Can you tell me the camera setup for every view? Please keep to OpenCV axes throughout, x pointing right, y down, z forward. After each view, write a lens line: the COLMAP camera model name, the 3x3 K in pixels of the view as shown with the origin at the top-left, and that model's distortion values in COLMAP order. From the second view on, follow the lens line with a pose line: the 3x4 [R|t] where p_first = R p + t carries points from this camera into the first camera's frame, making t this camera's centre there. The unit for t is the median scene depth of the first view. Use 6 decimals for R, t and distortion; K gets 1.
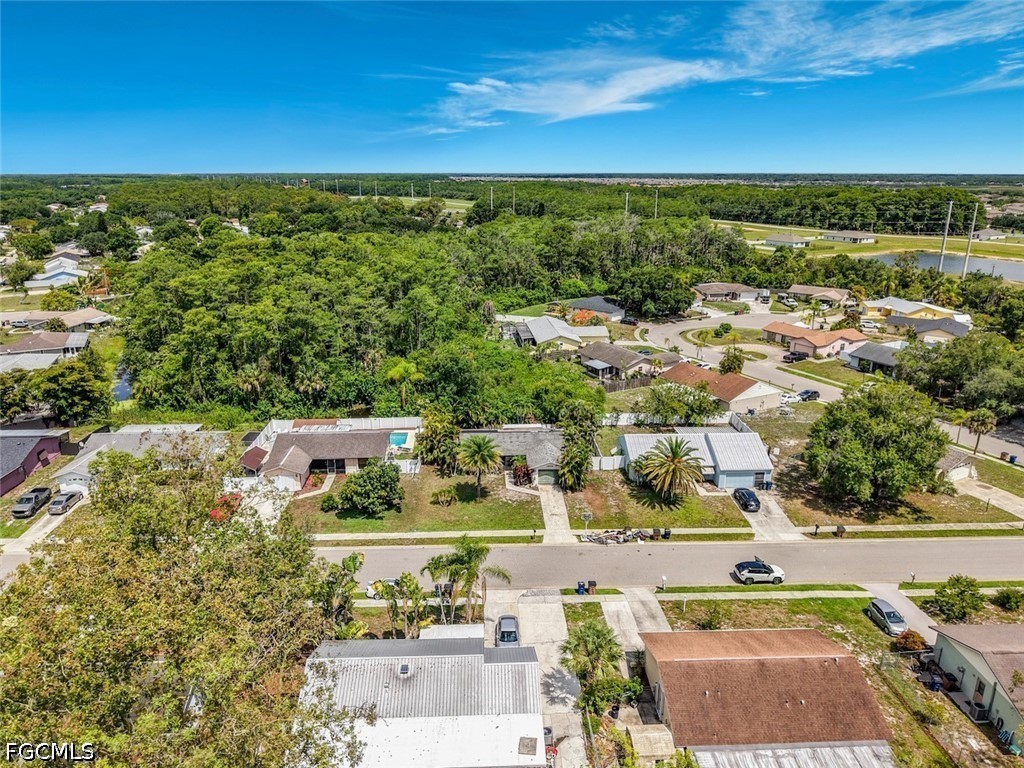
lens RADIAL K [[702.0, 0, 508.4], [0, 702.0, 380.0], [0, 0, 1]] dist [-0.000424, -0.006662]
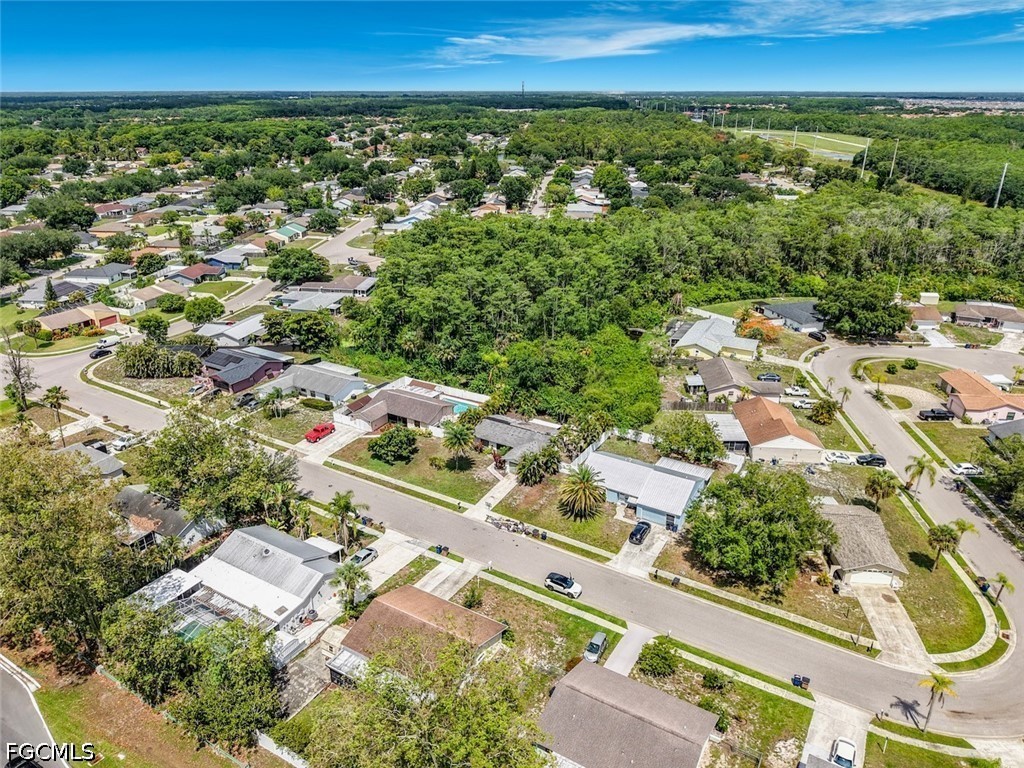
lens RADIAL K [[699.8, 0, 513.1], [0, 699.8, 385.4], [0, 0, 1]] dist [0.020795, -0.030665]
pose [[0.840679, 0.212079, -0.498278, 0.540070], [-0.155601, 0.975923, 0.152850, -0.170434], [0.518697, -0.050965, 0.853438, -0.083585]]
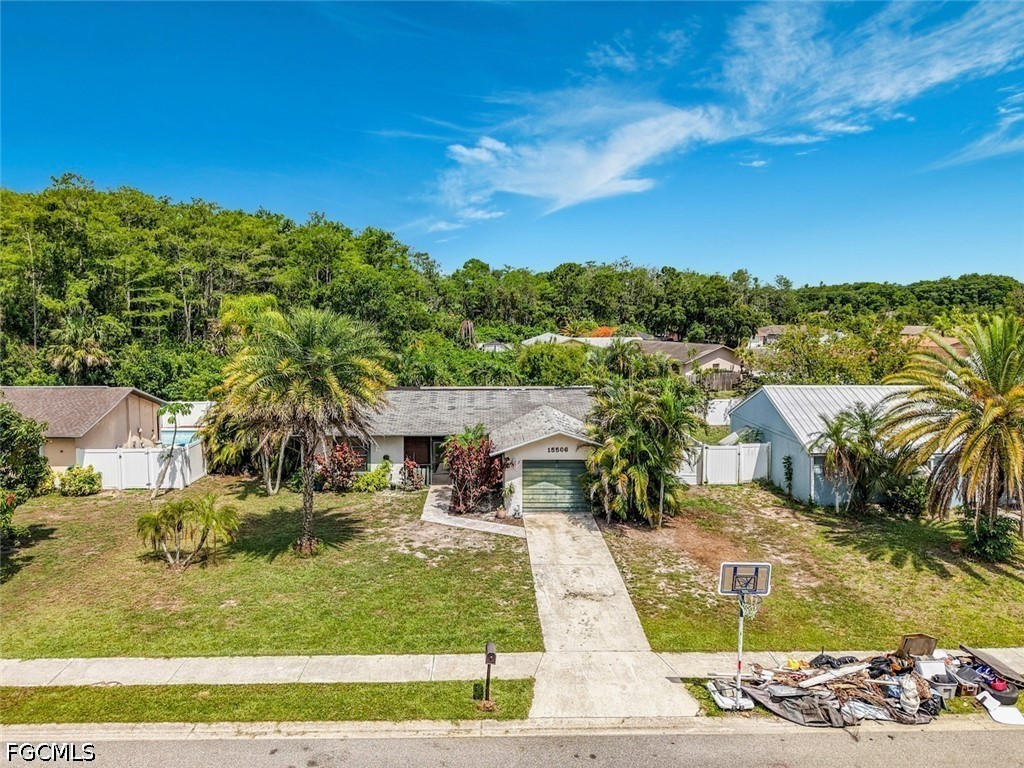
lens RADIAL K [[702.0, 0, 508.4], [0, 702.0, 380.0], [0, 0, 1]] dist [-0.000424, -0.006662]
pose [[0.999965, 0.001601, -0.008156, 0.031160], [-0.003062, 0.983221, -0.182395, 0.120901], [0.007727, 0.182414, 0.983192, 0.548200]]
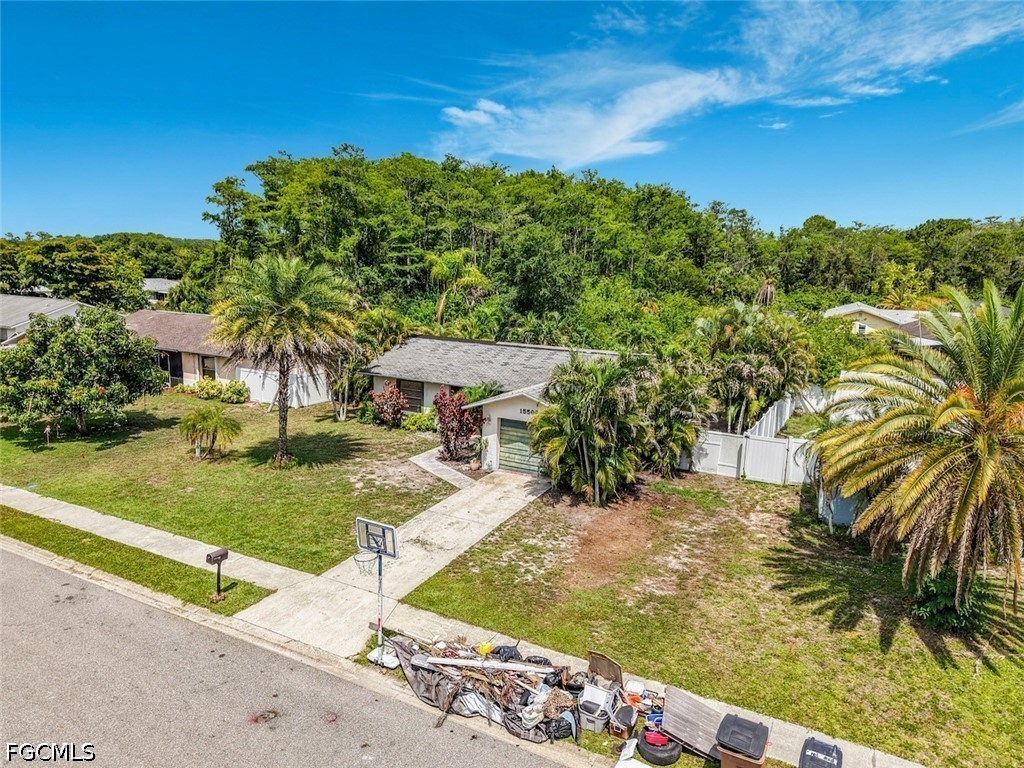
lens RADIAL K [[706.5, 0, 508.9], [0, 706.5, 401.8], [0, 0, 1]] dist [0.025815, -0.004050]
pose [[0.861178, 0.119774, -0.493991, 0.166111], [-0.168765, 0.984086, -0.055607, 0.111181], [0.479470, 0.131256, 0.867687, 0.580851]]
